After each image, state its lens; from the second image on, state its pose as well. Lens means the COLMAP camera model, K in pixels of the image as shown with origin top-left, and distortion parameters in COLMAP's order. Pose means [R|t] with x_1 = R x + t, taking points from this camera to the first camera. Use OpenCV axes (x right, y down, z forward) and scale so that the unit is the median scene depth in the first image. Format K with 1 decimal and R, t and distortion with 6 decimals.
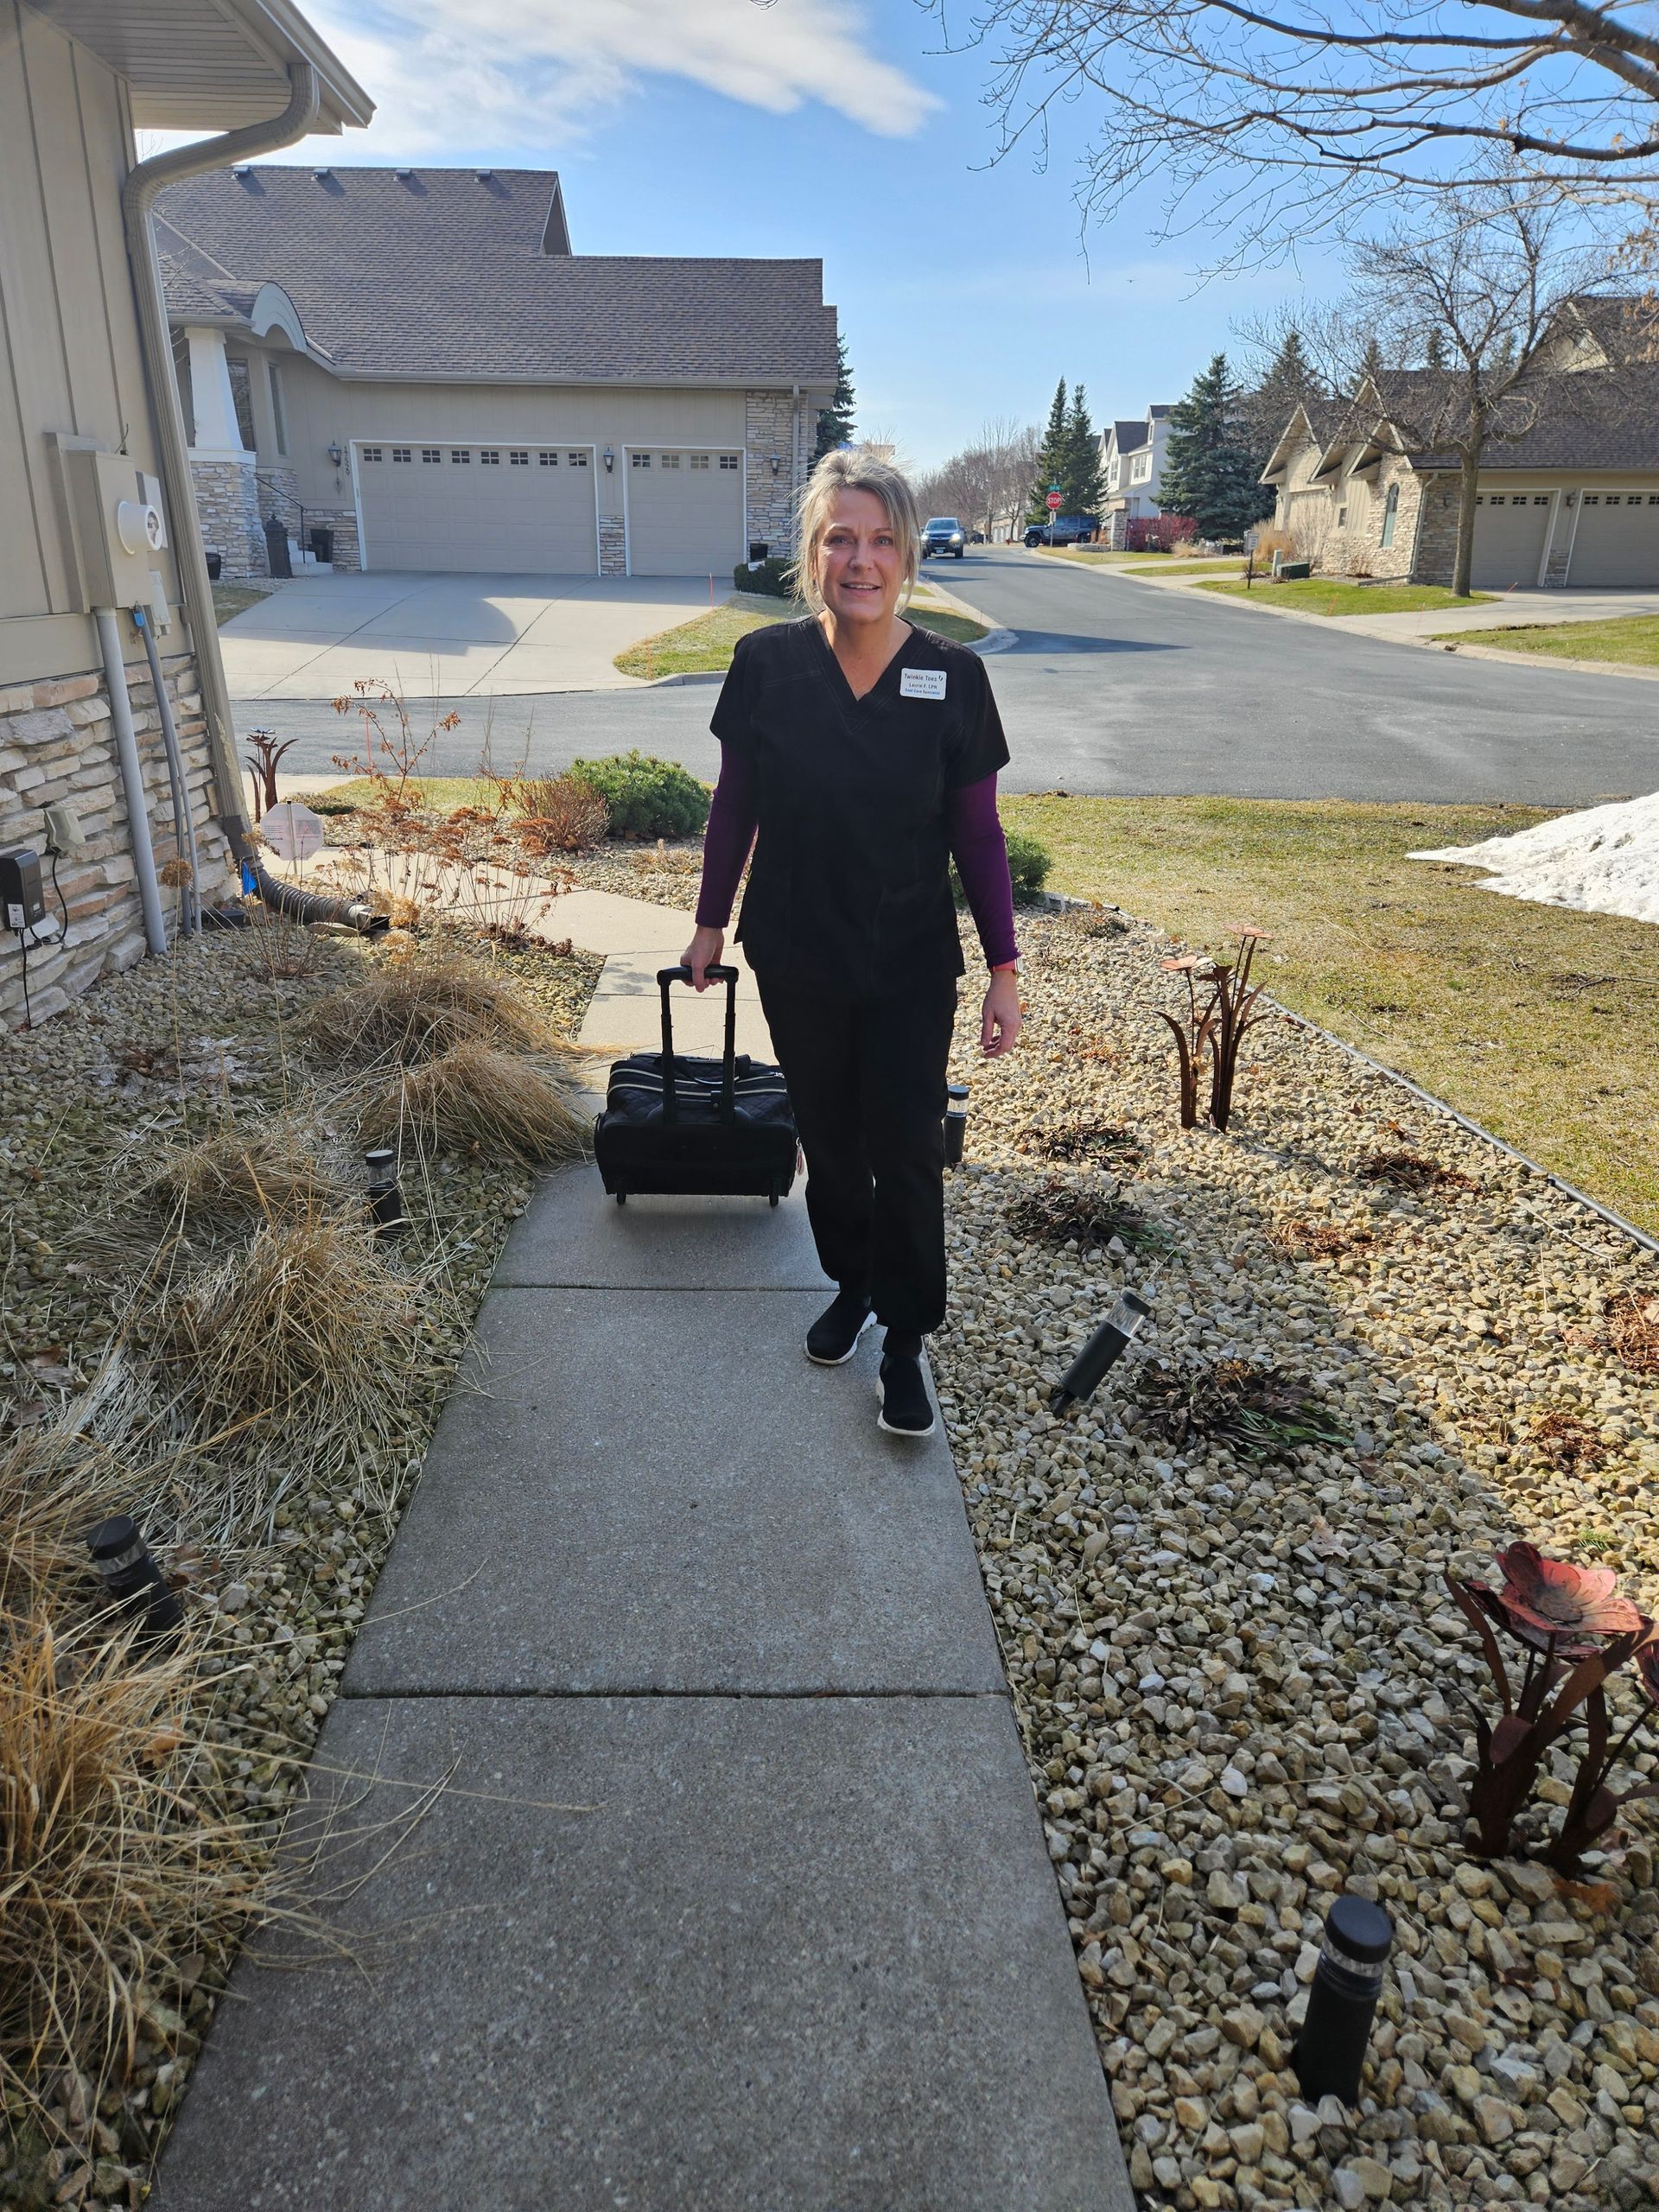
lens RADIAL K [[1512.2, 0, 824.5], [0, 1512.2, 1092.4], [0, 0, 1]] dist [0.091816, -0.081583]
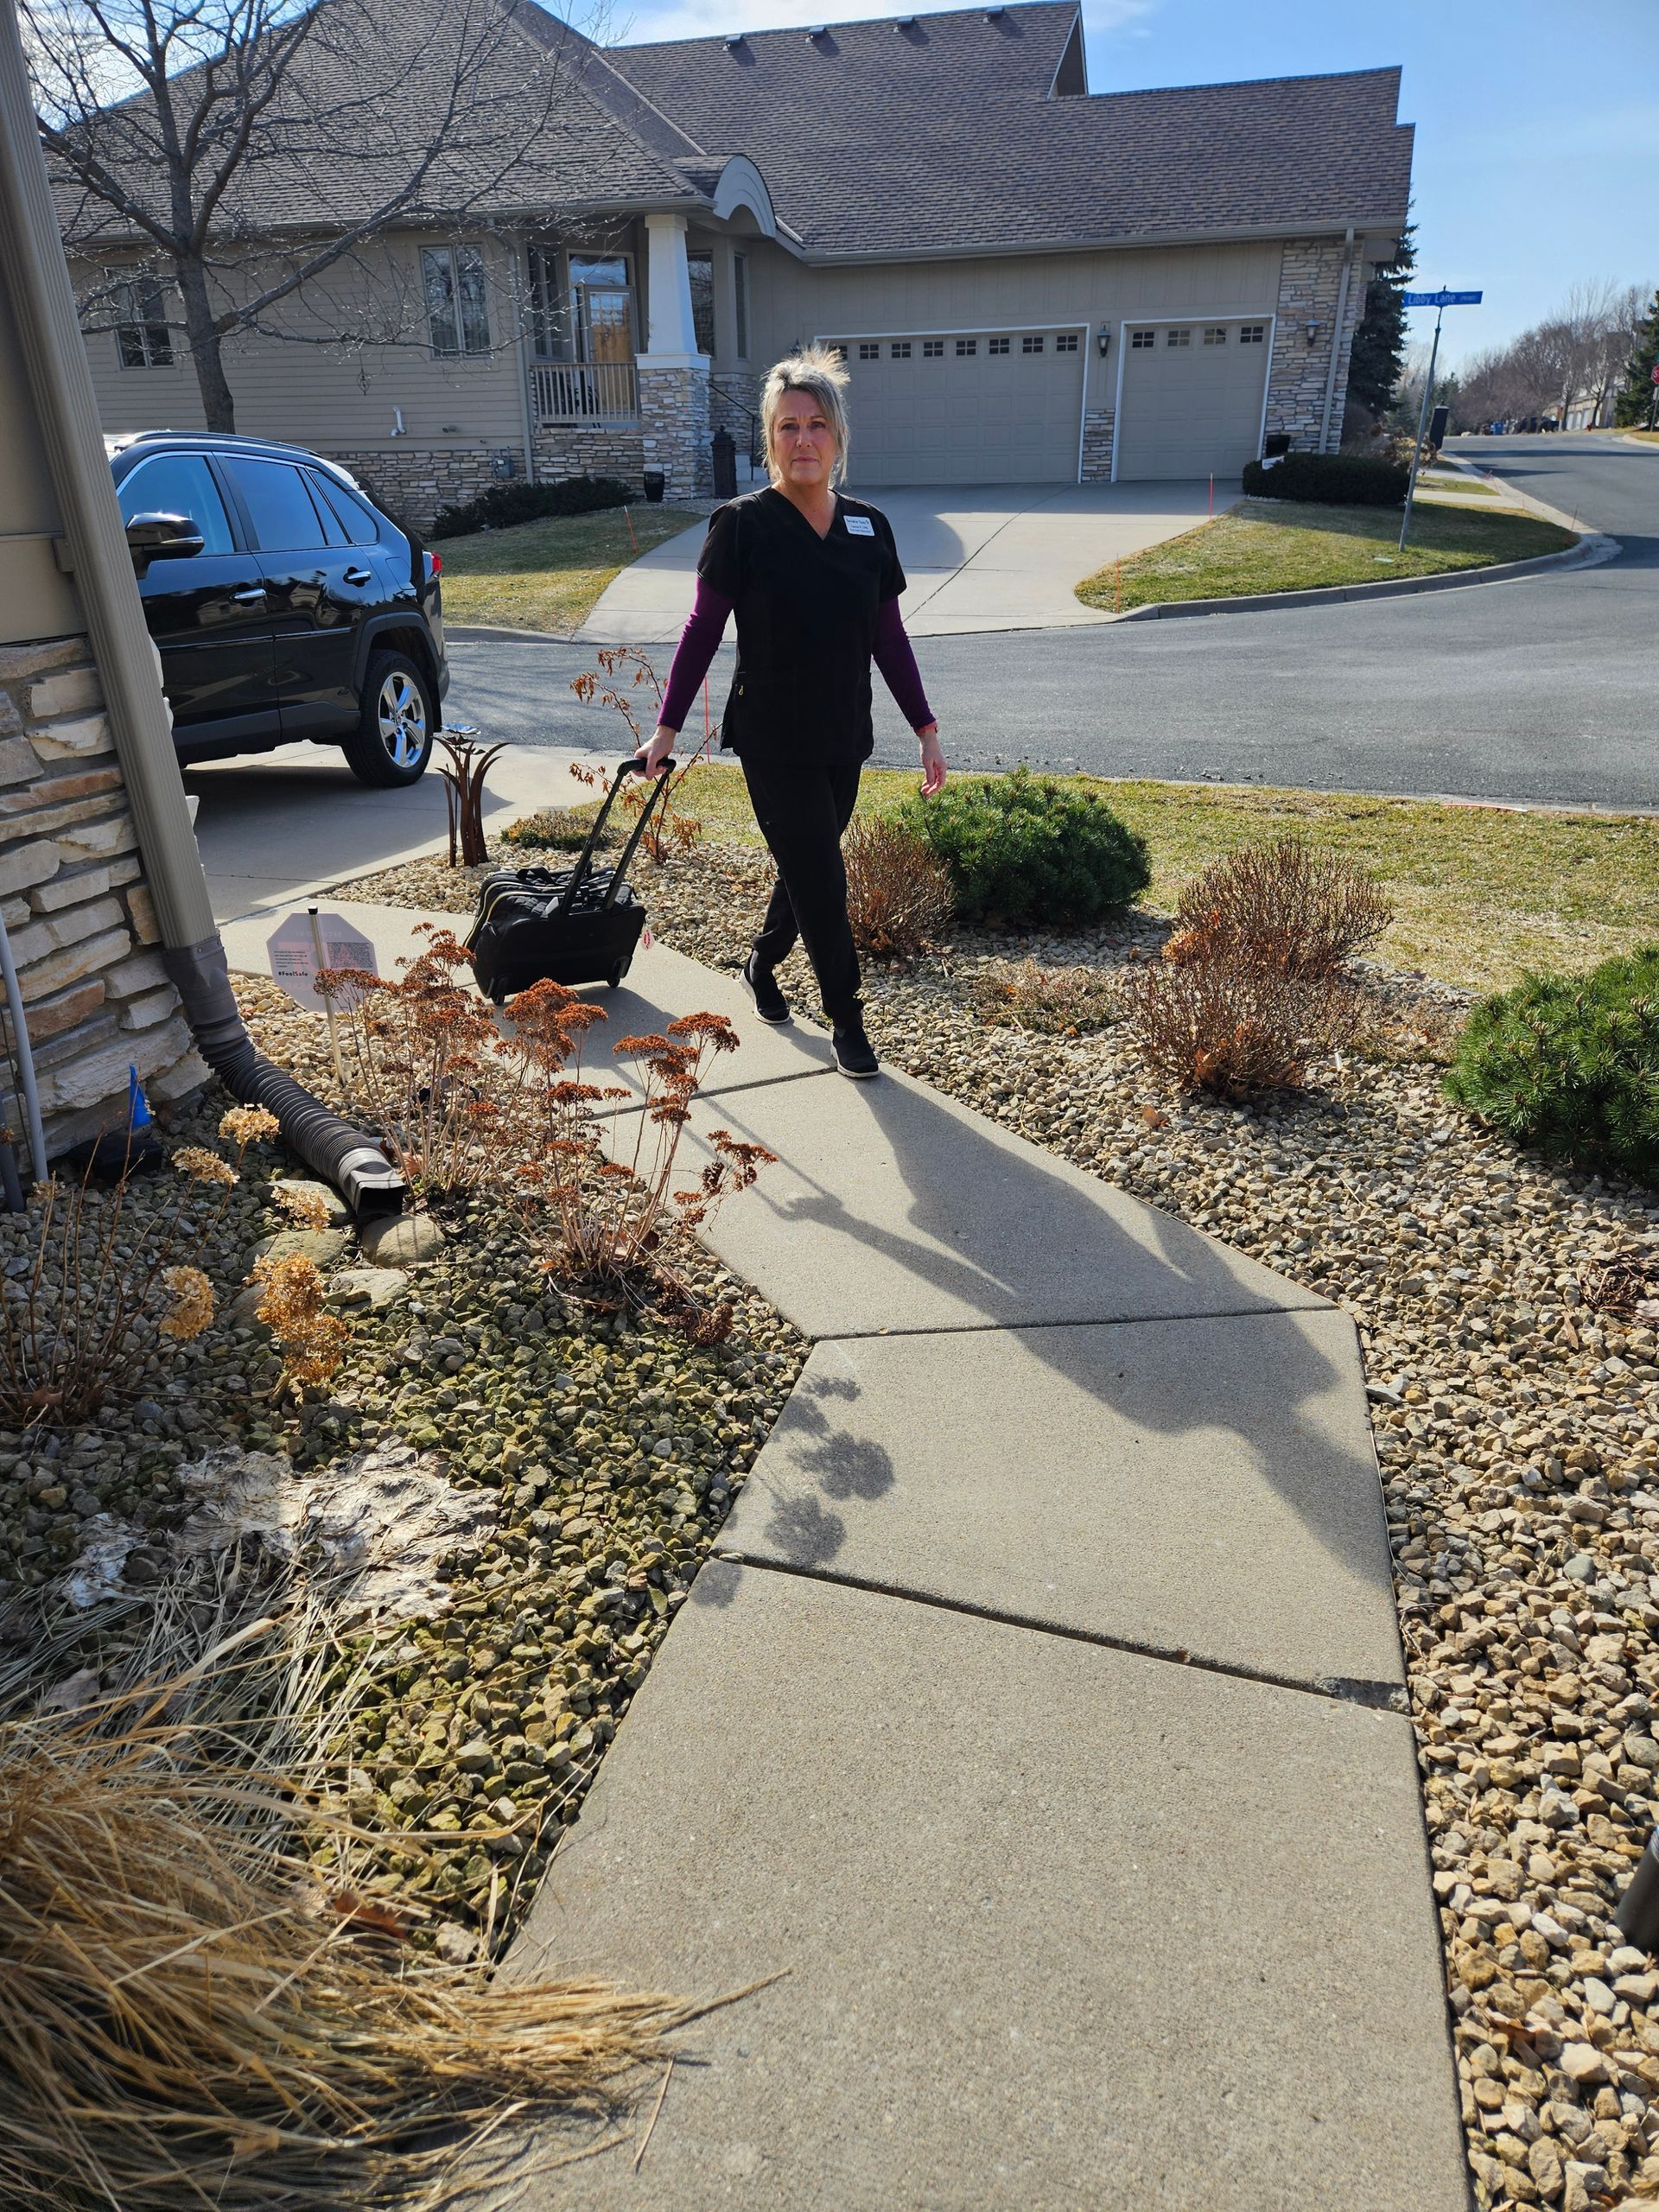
lens RADIAL K [[1496.6, 0, 808.6], [0, 1496.6, 1118.1], [0, 0, 1]] dist [0.086250, -0.076979]
pose [[0.950387, 0.099172, -0.294838, -0.005366], [-0.079127, 0.993714, 0.079187, -0.040625], [0.300838, -0.051929, 0.952261, 0.128277]]
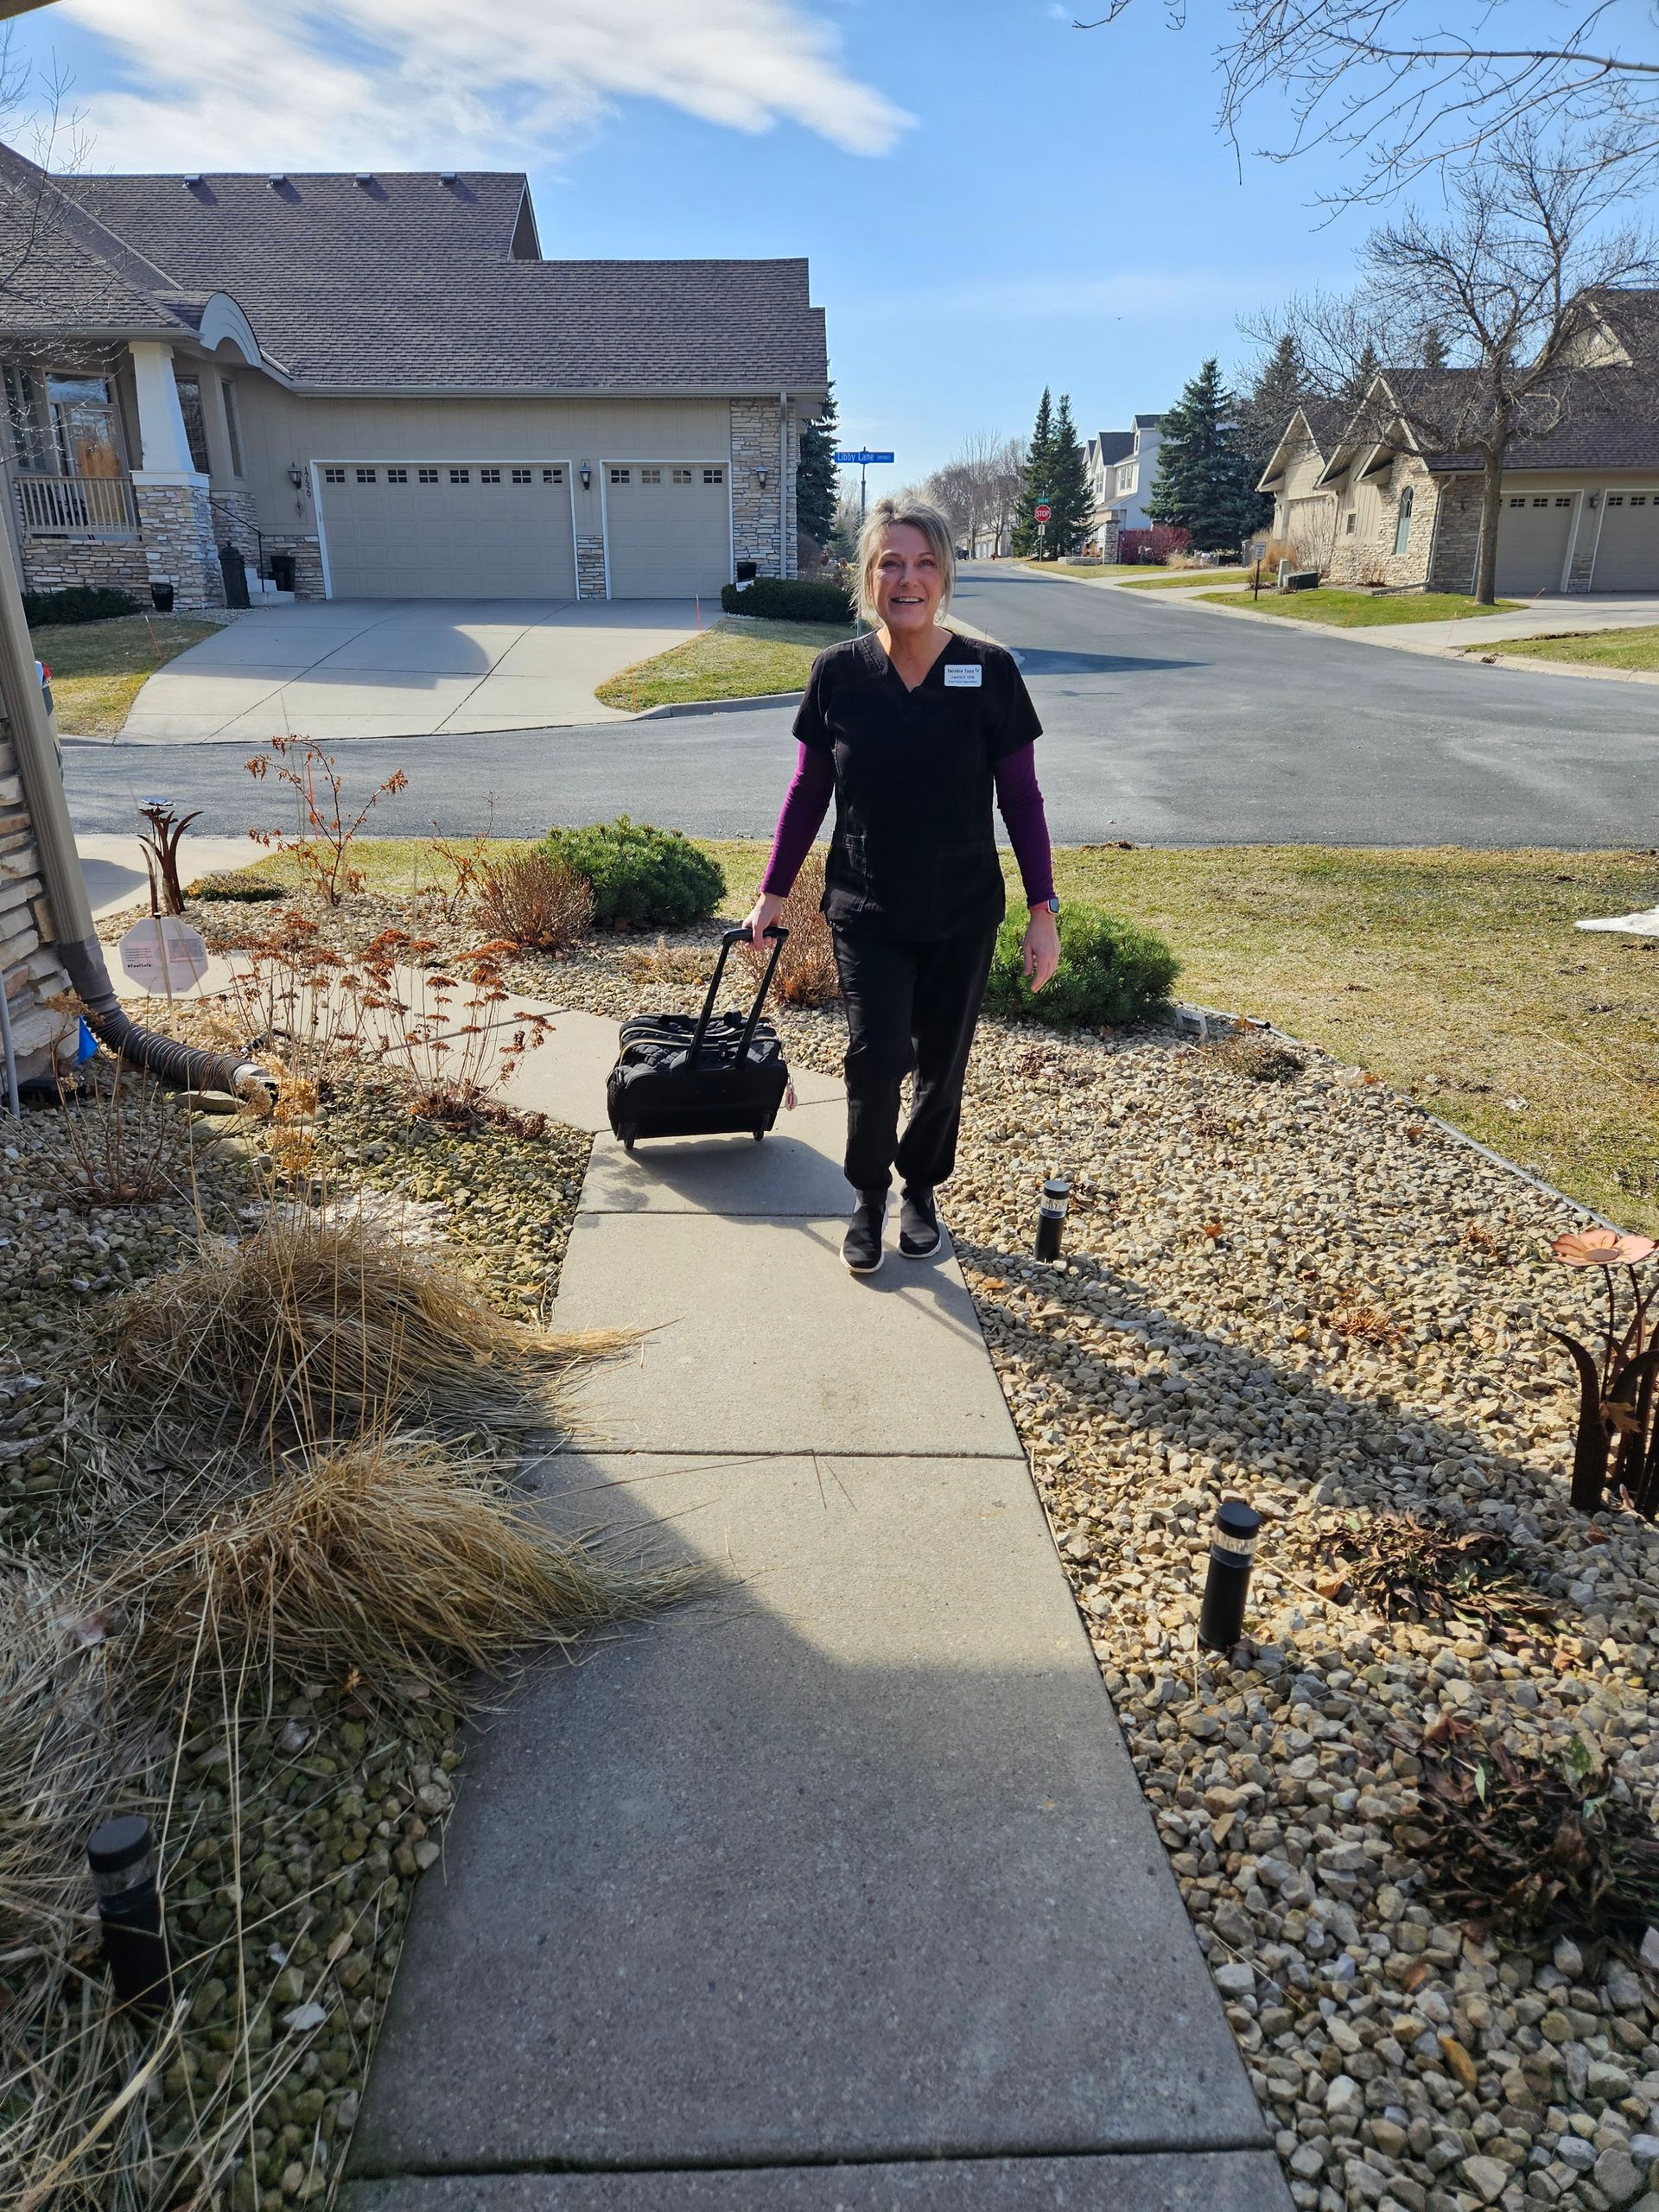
lens RADIAL K [[1496.6, 0, 808.6], [0, 1496.6, 1118.1], [0, 0, 1]] dist [0.086250, -0.076979]
pose [[0.999833, -0.018194, -0.001700, -0.009104], [0.018205, 0.999811, 0.006826, -0.021667], [0.001576, -0.006855, 0.999975, 0.064069]]
